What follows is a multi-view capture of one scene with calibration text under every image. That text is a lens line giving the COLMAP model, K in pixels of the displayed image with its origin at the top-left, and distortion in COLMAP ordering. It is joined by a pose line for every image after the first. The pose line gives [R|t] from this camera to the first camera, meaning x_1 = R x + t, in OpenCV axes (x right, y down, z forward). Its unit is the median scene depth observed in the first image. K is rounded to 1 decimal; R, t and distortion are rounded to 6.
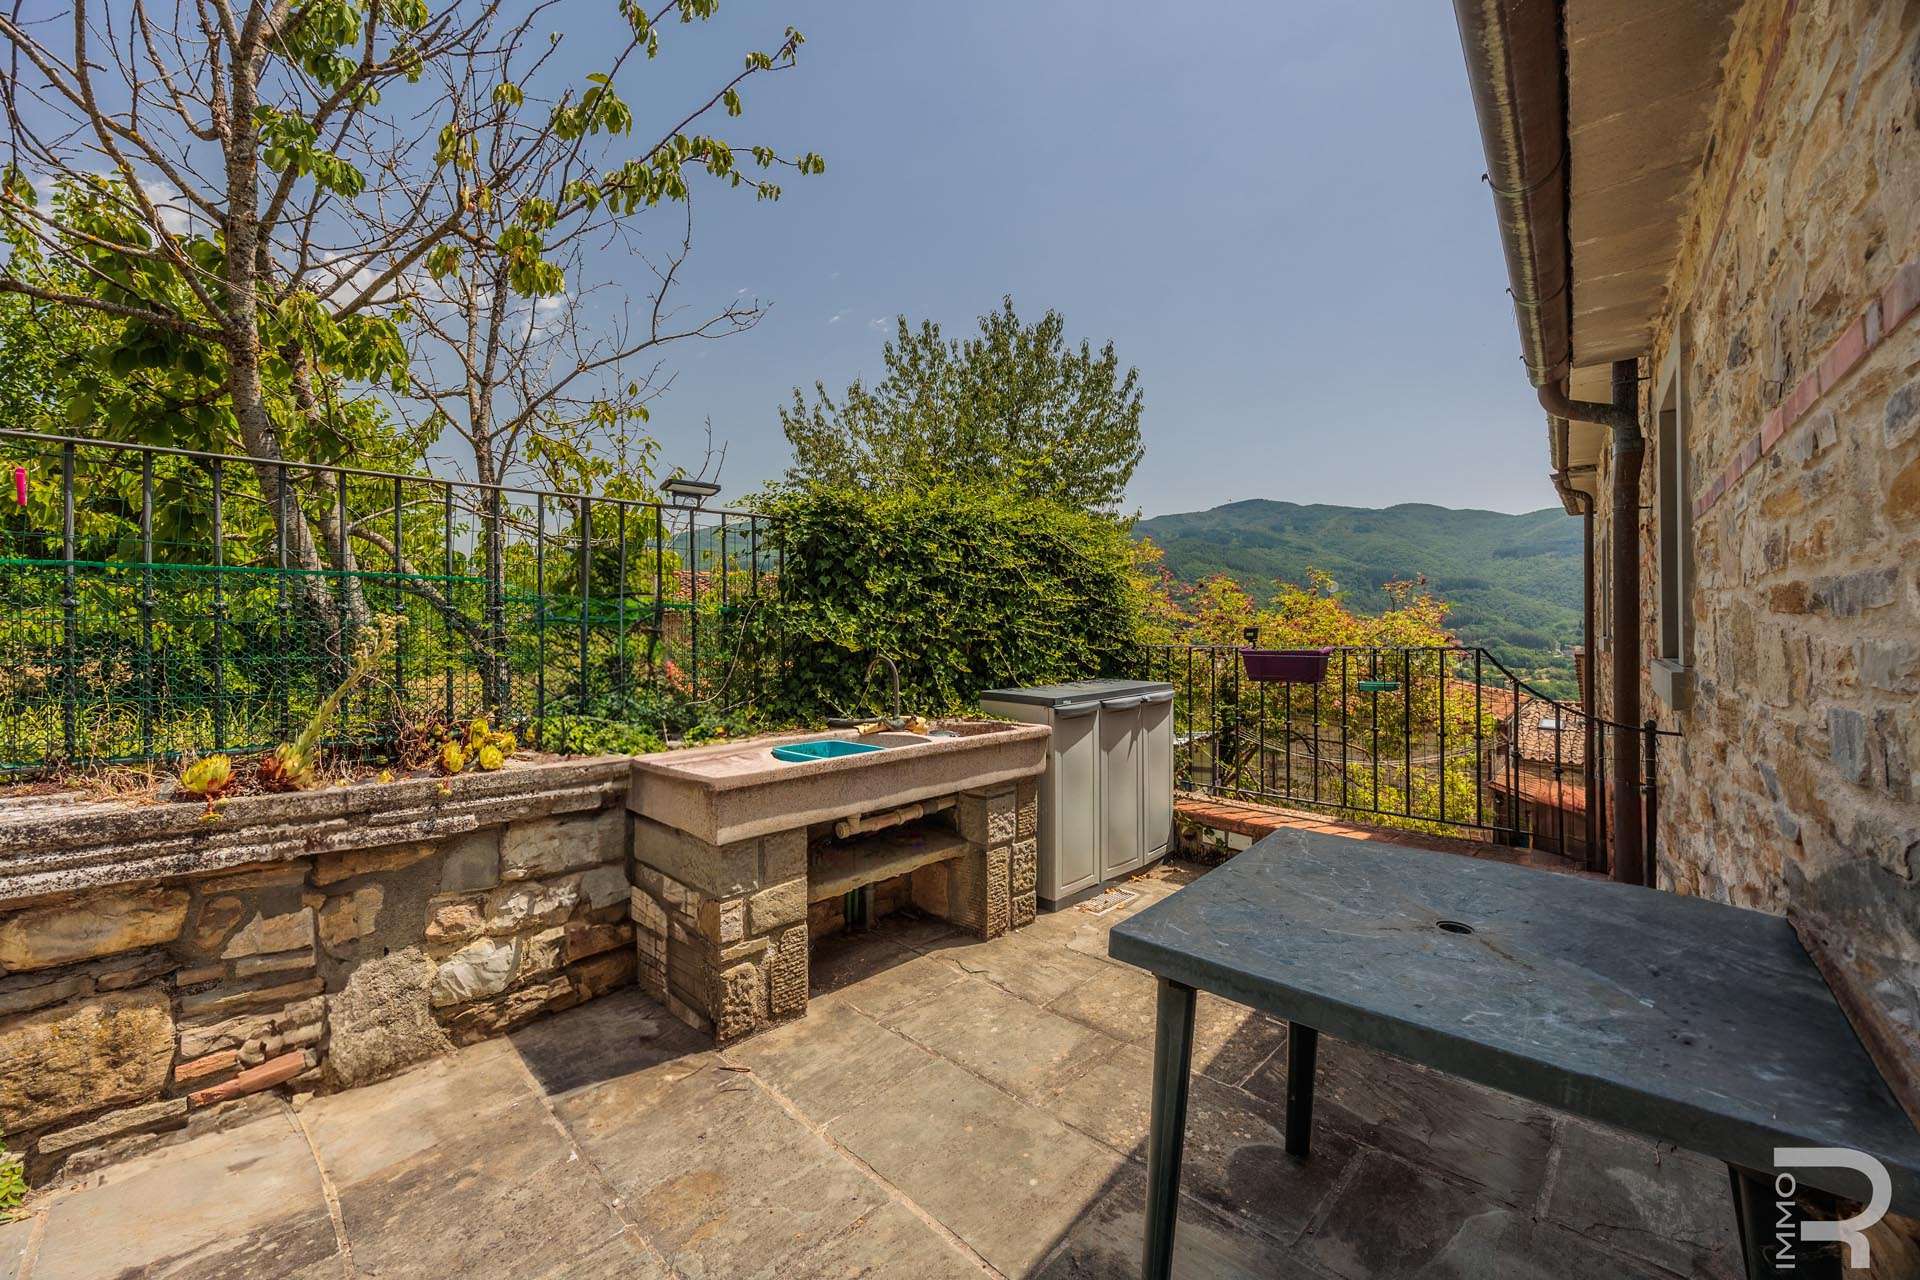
lens RADIAL K [[752.1, 0, 957.7], [0, 752.1, 639.0], [0, 0, 1]] dist [0.000227, -0.000002]
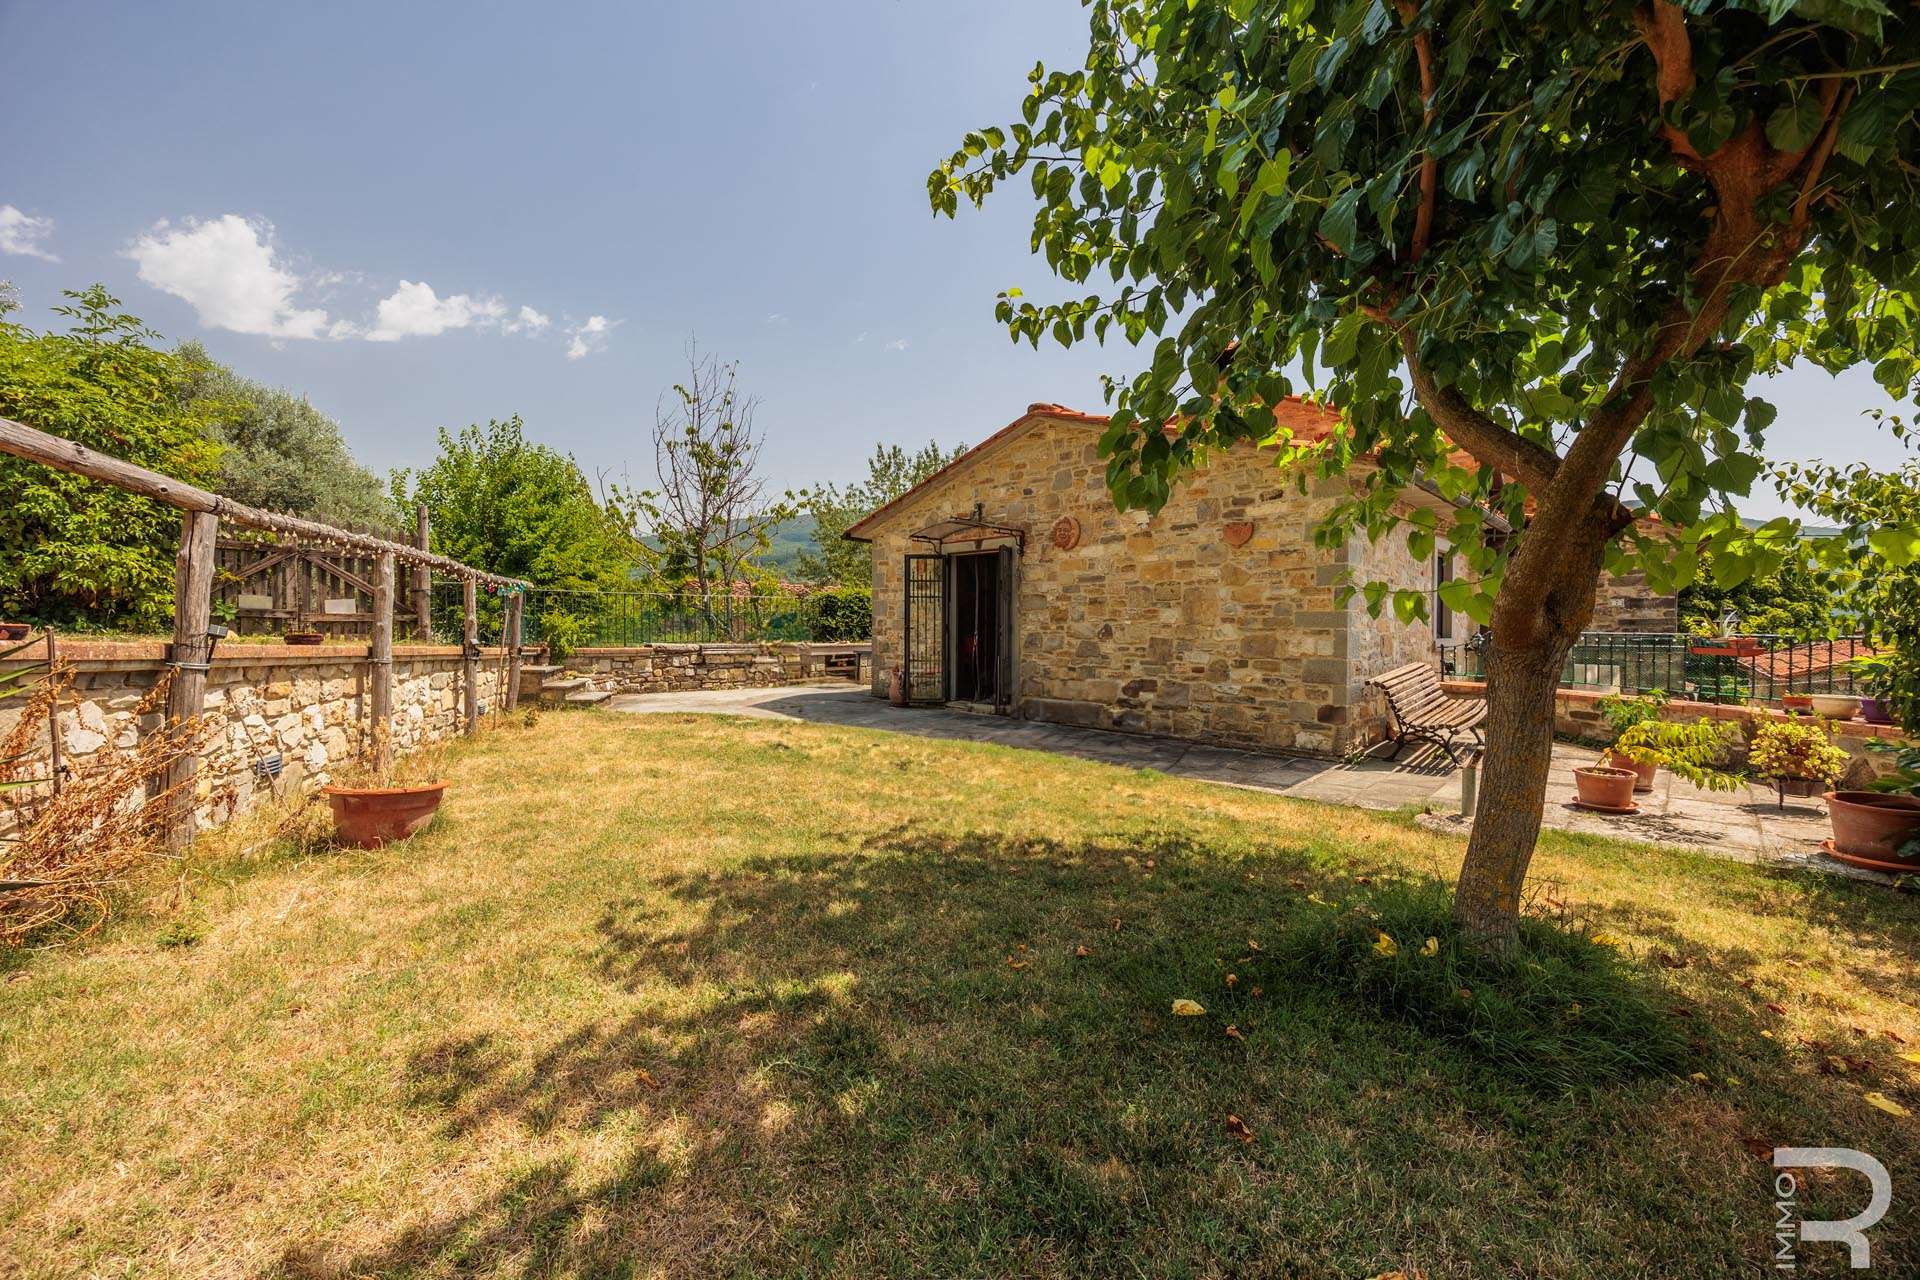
lens RADIAL K [[752.1, 0, 962.1], [0, 752.1, 640.0], [0, 0, 1]] dist [0.000227, -0.000002]
pose [[0.999931, 0.005814, -0.010241, 0.133827], [-0.005816, 0.999983, -0.000198, 0.017125], [0.010240, 0.000257, 0.999948, -0.698840]]
